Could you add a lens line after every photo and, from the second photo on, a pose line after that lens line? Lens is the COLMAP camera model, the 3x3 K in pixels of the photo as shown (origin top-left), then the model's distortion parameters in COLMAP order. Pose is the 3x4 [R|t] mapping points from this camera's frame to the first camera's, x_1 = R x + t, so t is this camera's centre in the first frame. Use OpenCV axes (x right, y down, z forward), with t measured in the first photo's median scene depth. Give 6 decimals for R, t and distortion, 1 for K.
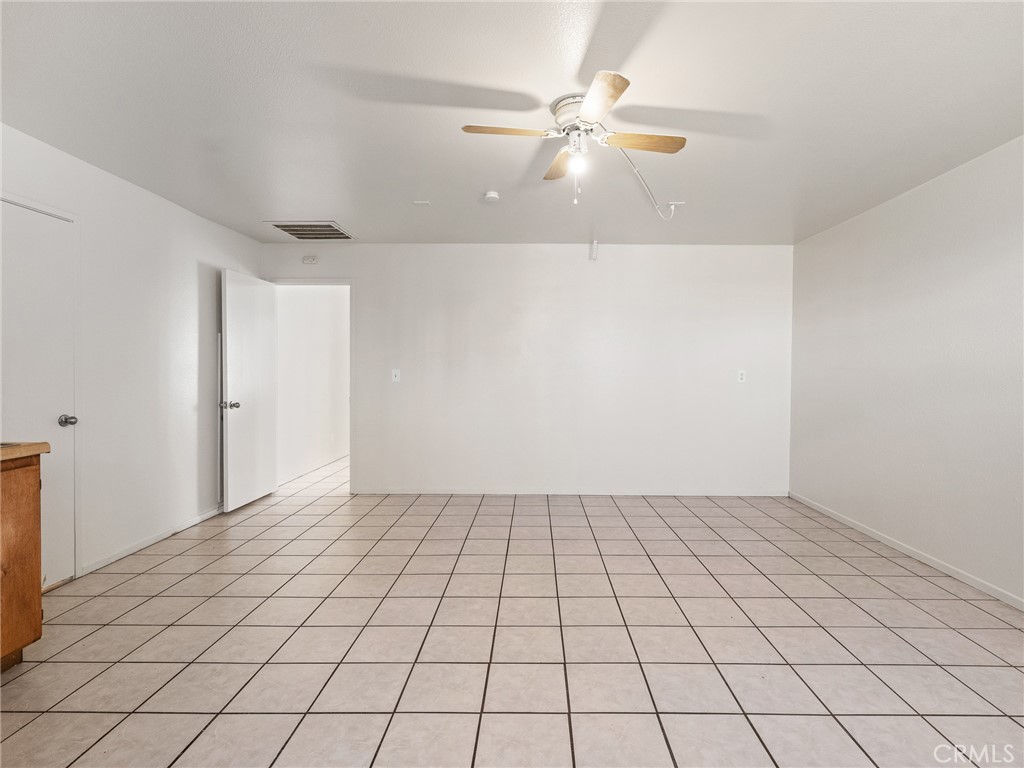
lens RADIAL K [[553.8, 0, 512.0], [0, 553.8, 384.0], [0, 0, 1]] dist [0.002105, 0.000454]
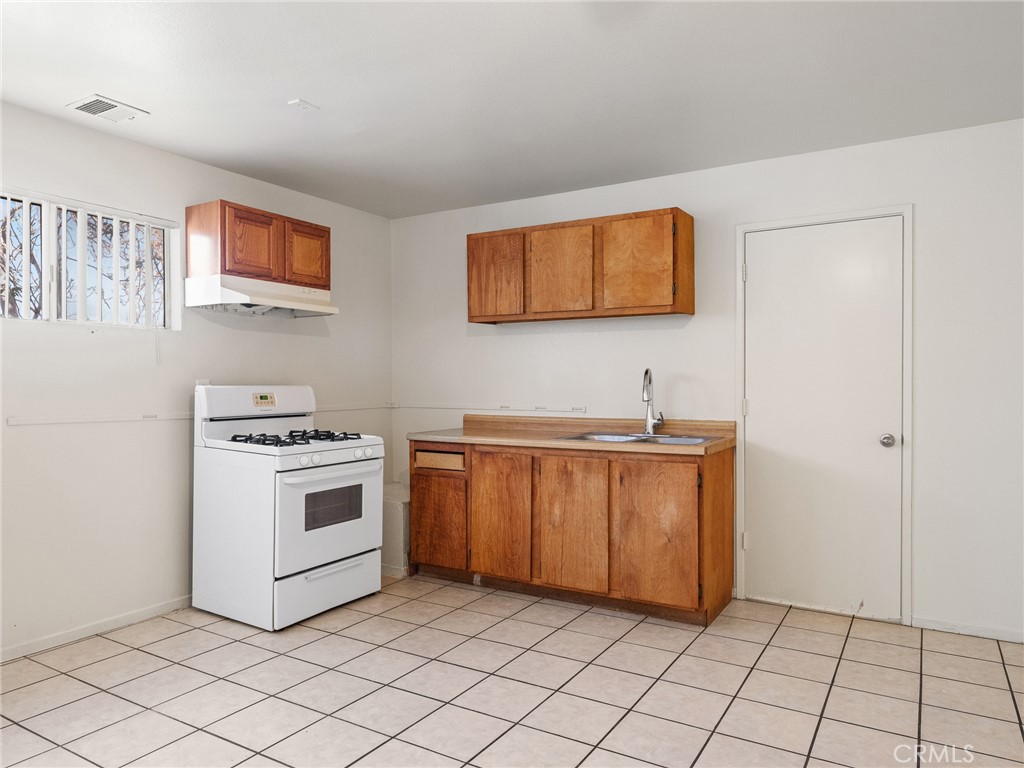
lens RADIAL K [[685.9, 0, 512.0], [0, 685.9, 384.0], [0, 0, 1]] dist [0.000469, 0.000533]
pose [[-0.511746, -0.000202, -0.859137, 0.628930], [-0.017199, 0.999802, 0.010009, -0.035238], [0.858965, 0.019899, -0.511648, 1.432943]]
